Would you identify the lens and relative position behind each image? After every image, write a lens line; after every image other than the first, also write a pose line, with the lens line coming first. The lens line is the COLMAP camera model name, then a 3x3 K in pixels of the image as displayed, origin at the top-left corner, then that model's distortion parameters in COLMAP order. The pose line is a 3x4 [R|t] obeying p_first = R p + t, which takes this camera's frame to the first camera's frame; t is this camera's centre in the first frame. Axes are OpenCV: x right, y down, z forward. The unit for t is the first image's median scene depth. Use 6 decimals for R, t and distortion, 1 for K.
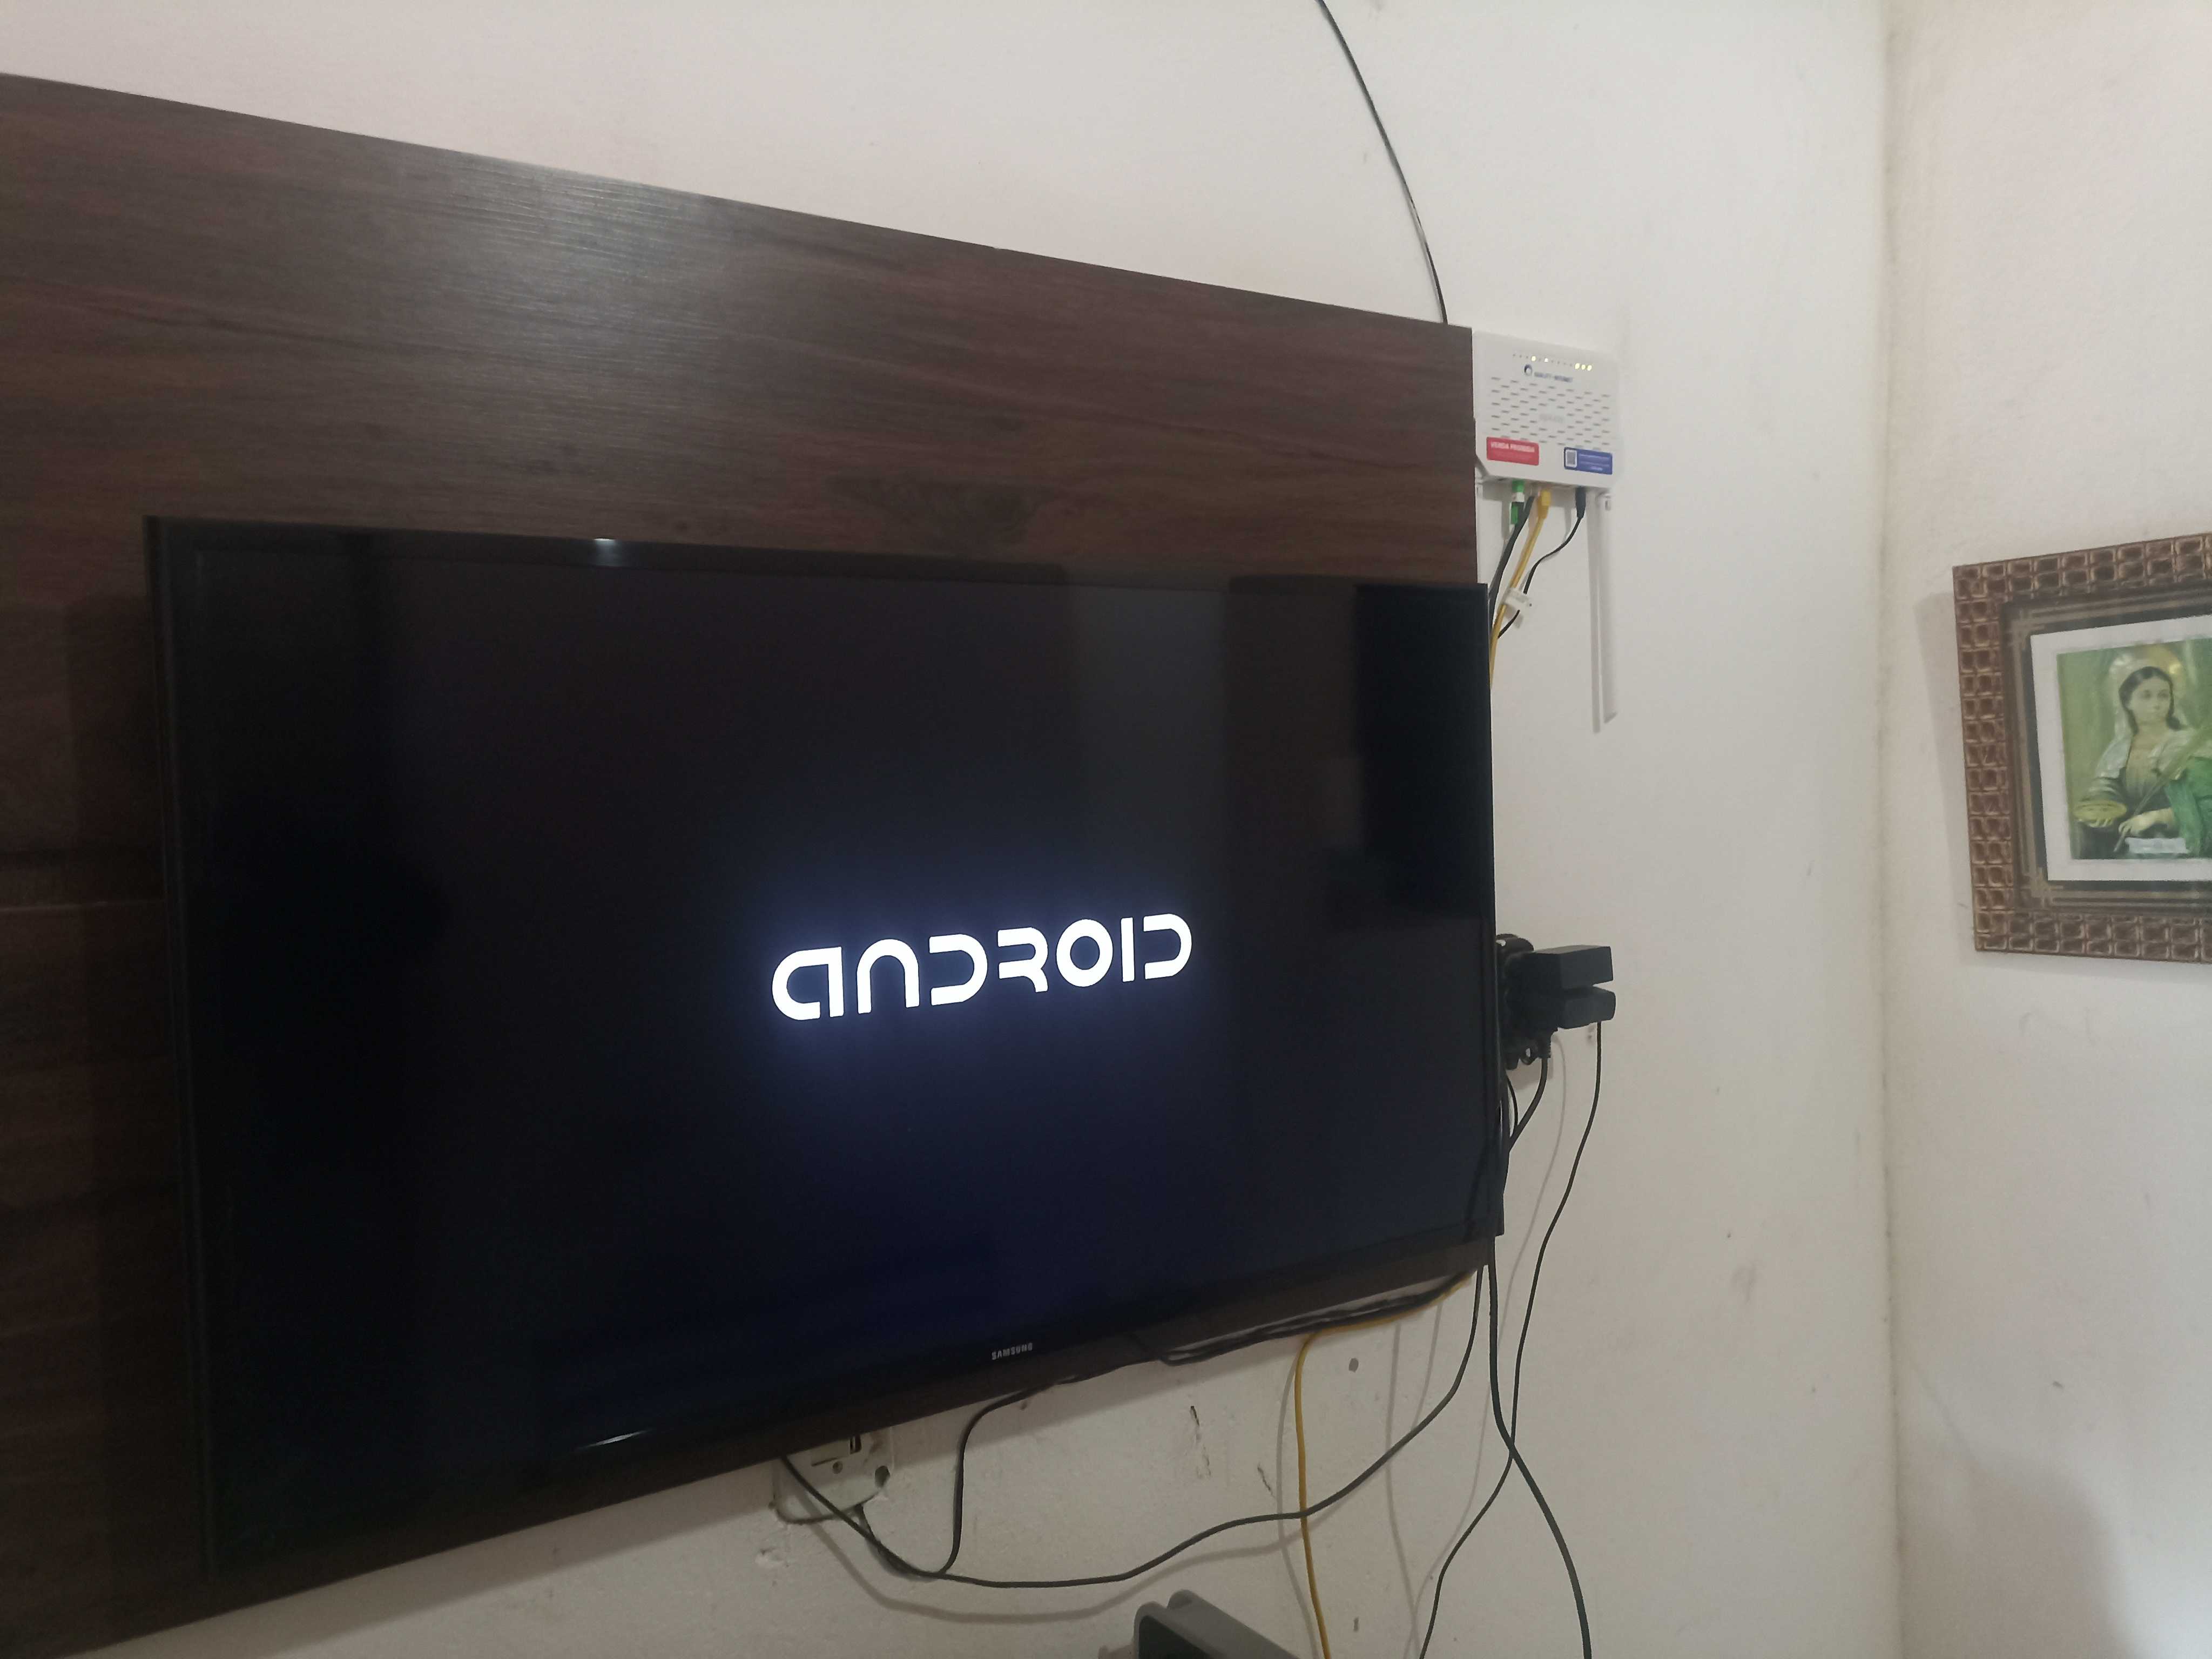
lens RADIAL K [[1643.6, 0, 1106.0], [0, 1643.6, 829.5], [0, 0, 1]] dist [0.042455, 0.001283]
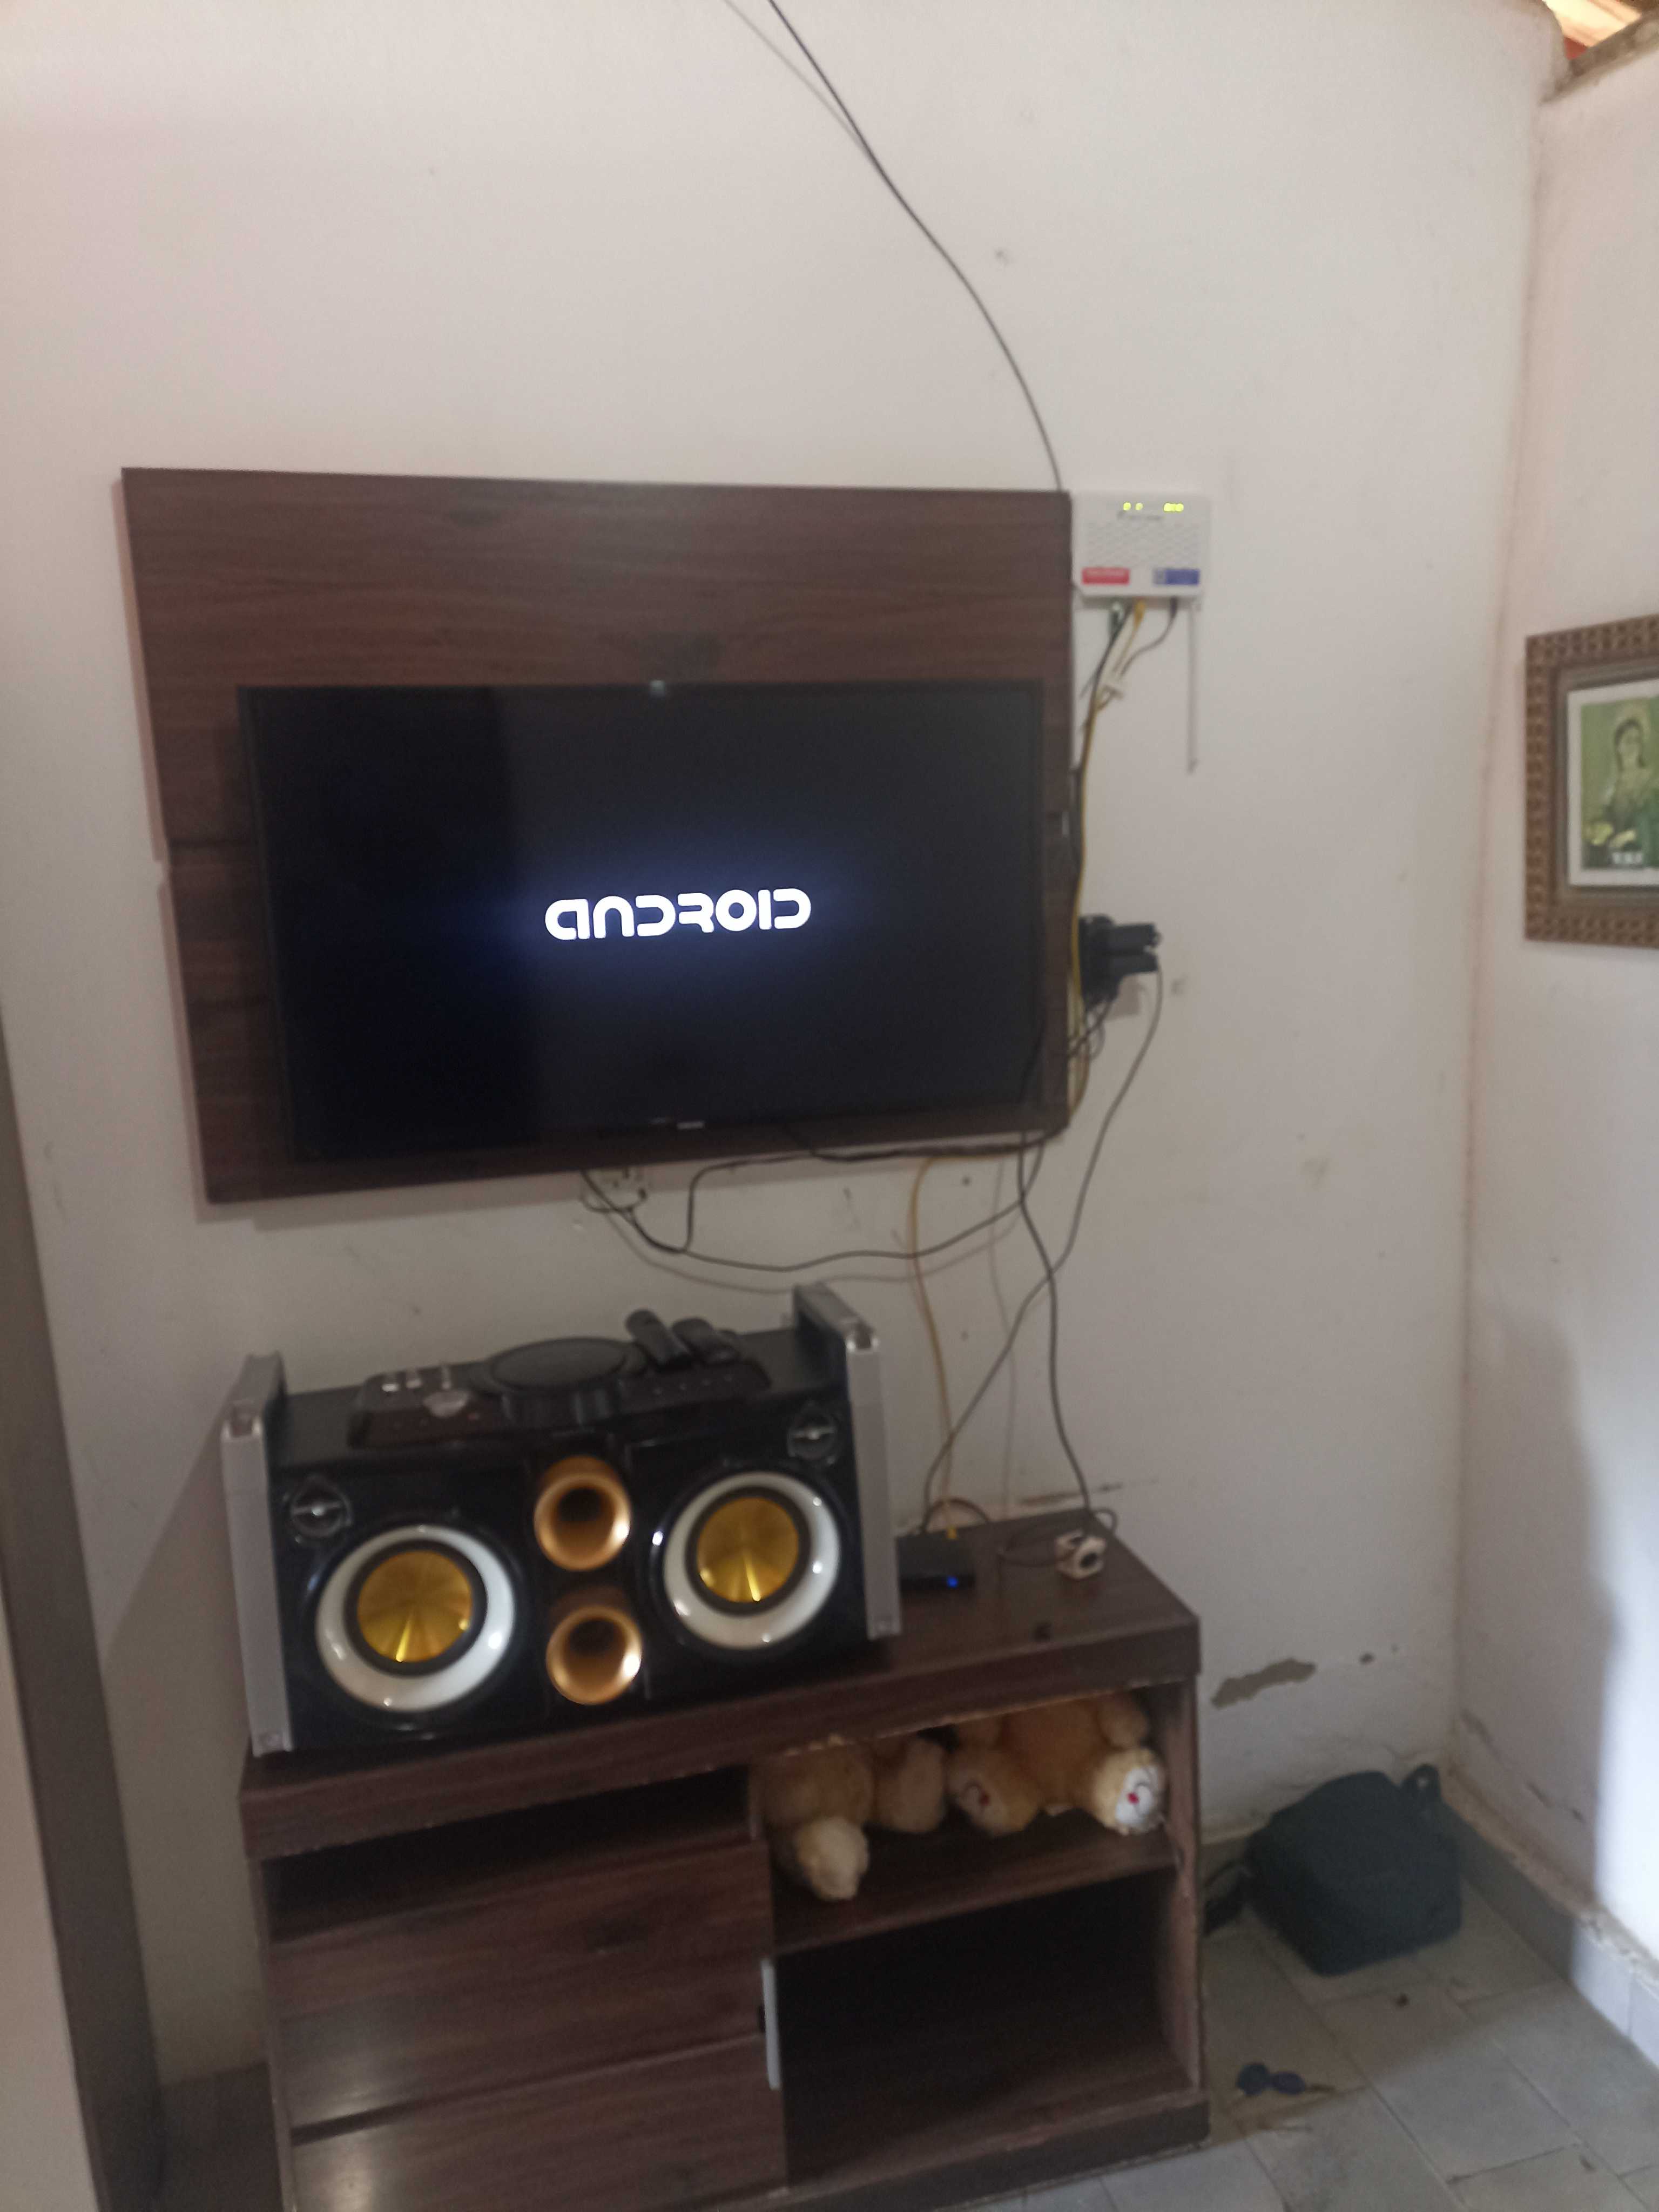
lens RADIAL K [[1643.6, 0, 829.5], [0, 1643.6, 1106.0], [0, 0, 1]] dist [0.042455, 0.001283]
pose [[0.944001, 0.061917, -0.324081, 0.504014], [-0.009856, 0.987087, 0.159879, -0.000606], [0.329795, -0.147732, 0.932422, -0.484557]]
